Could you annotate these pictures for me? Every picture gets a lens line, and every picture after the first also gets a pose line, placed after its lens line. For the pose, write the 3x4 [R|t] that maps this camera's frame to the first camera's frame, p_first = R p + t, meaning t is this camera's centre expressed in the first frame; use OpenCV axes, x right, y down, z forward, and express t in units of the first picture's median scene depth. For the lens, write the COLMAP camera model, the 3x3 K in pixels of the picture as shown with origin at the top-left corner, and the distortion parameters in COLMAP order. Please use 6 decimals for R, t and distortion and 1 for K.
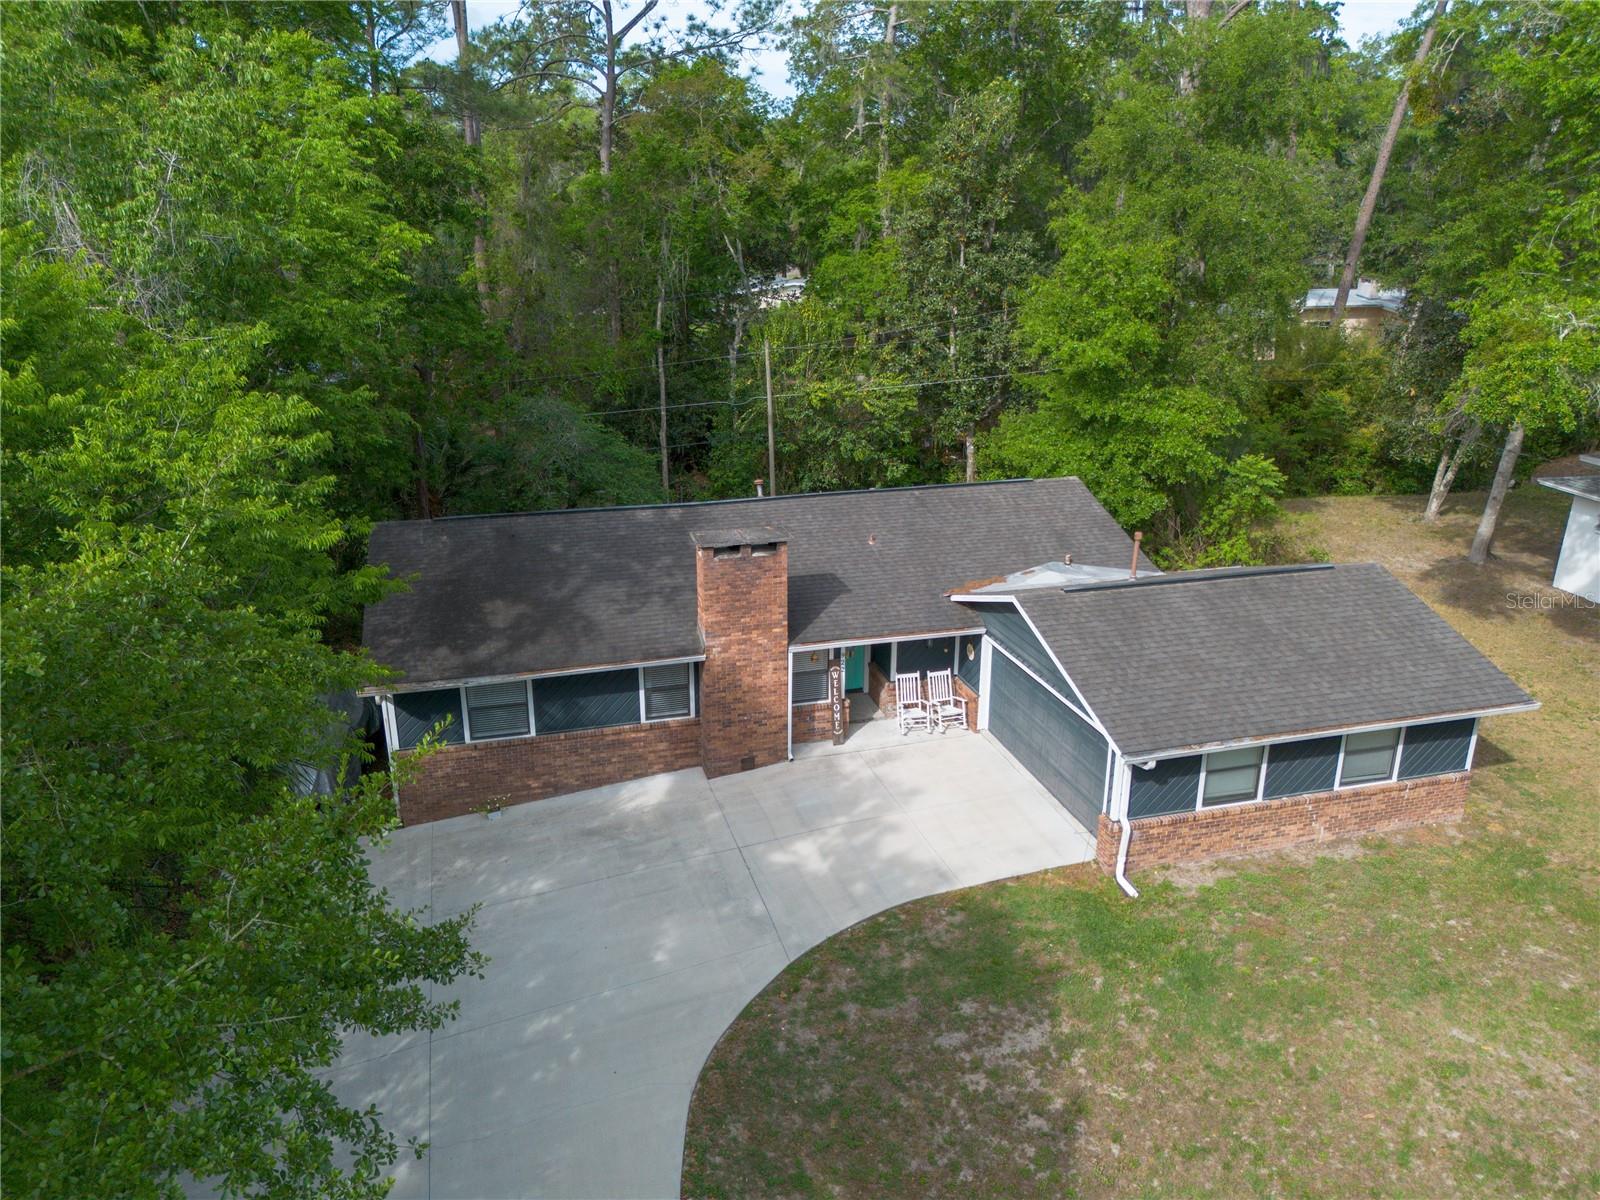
lens RADIAL K [[1123.0, 0, 800.0], [0, 1123.0, 600.0], [0, 0, 1]] dist [0.078580, -0.077175]
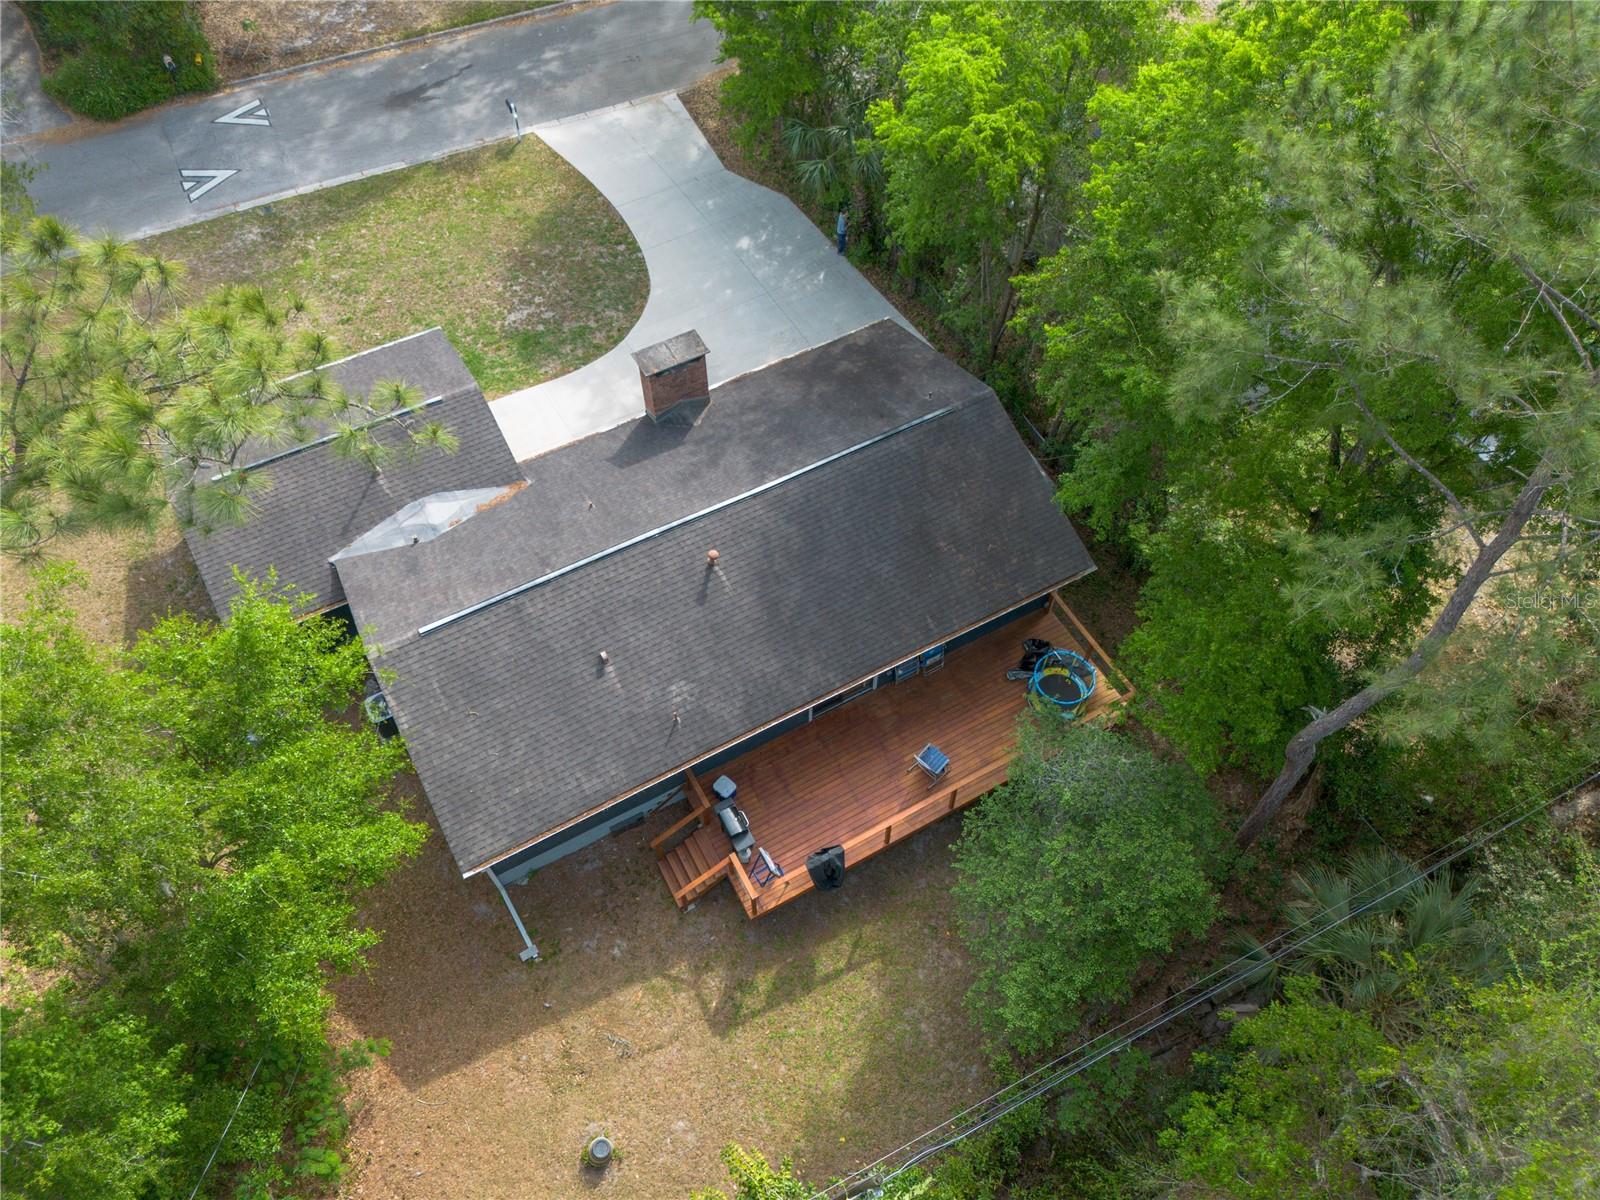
lens RADIAL K [[1143.0, 0, 806.3], [0, 1143.0, 597.1], [0, 0, 1]] dist [0.013204, 0.000995]
pose [[-0.973267, 0.186288, -0.134346, 0.029562], [-0.086502, 0.244551, 0.965770, -1.333960], [0.212766, 0.951573, -0.221899, 1.616316]]
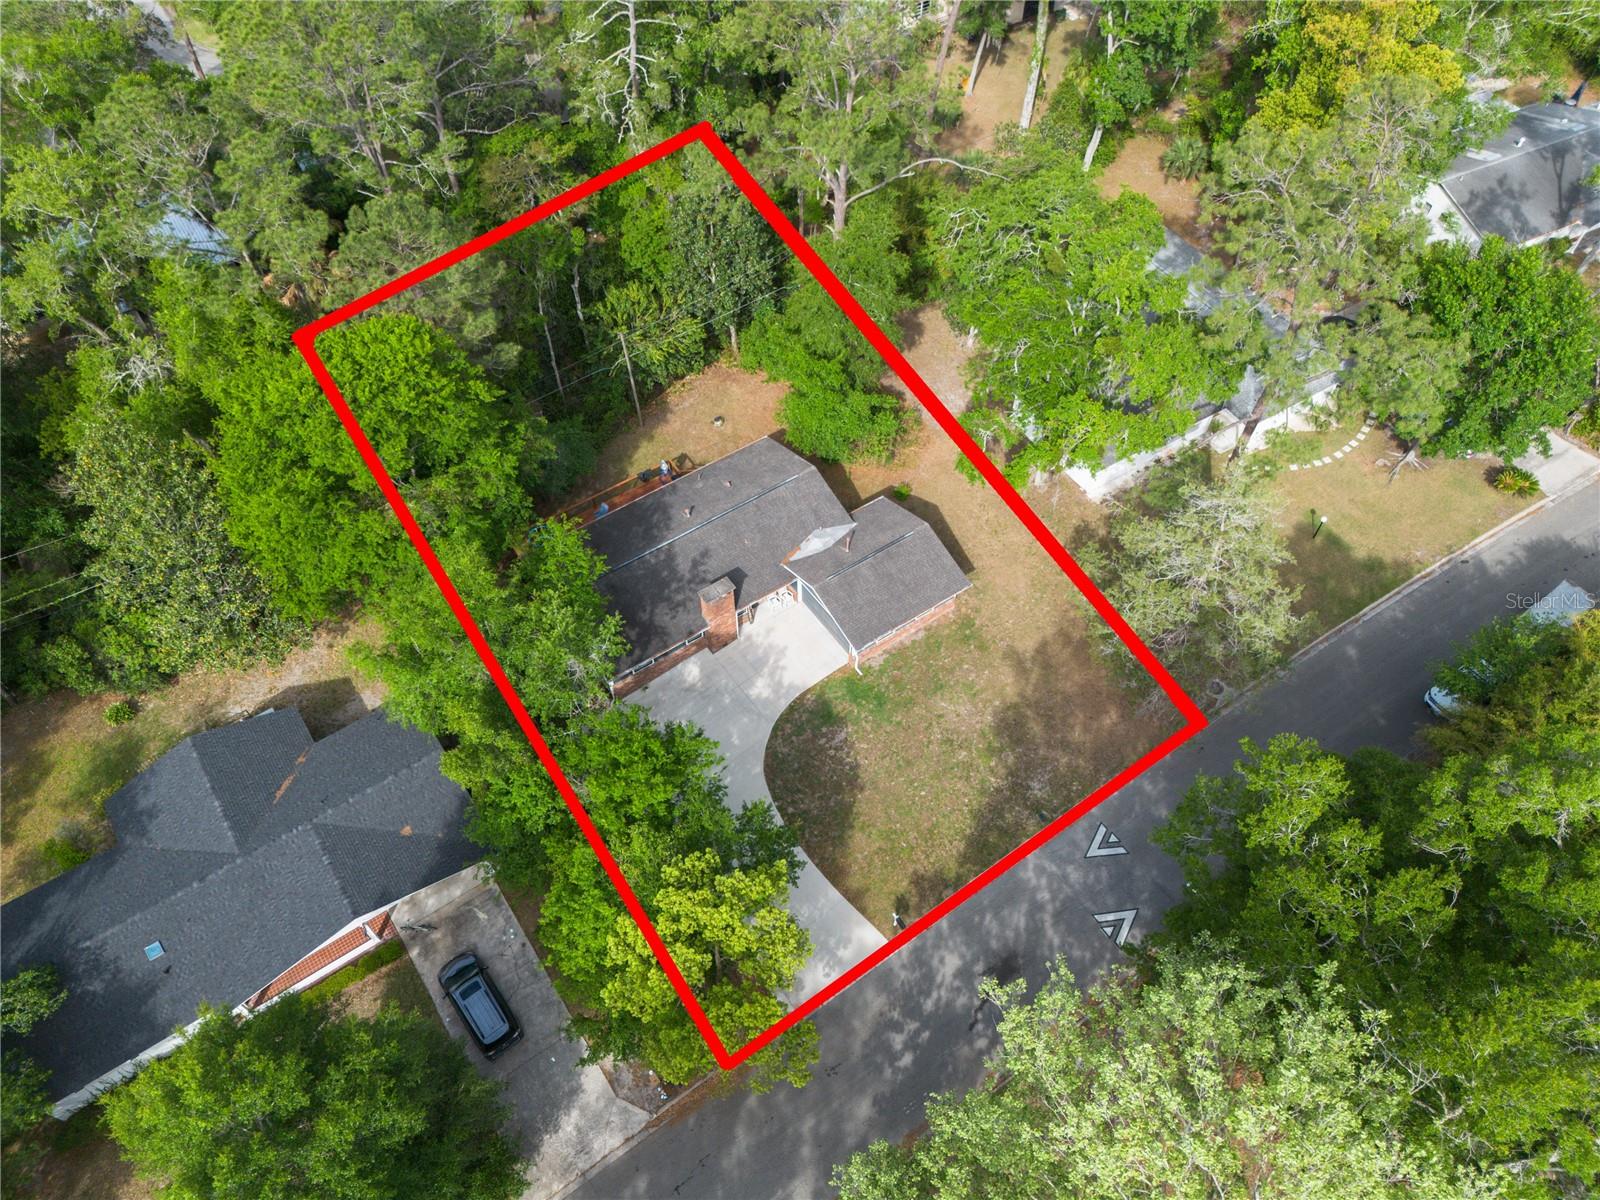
lens RADIAL K [[1123.0, 0, 800.0], [0, 1123.0, 600.0], [0, 0, 1]] dist [0.078580, -0.077175]
pose [[0.945933, -0.265349, 0.186552, -0.377613], [0.115410, 0.812829, 0.570955, -1.583399], [-0.303137, -0.518555, 0.799505, -1.279896]]
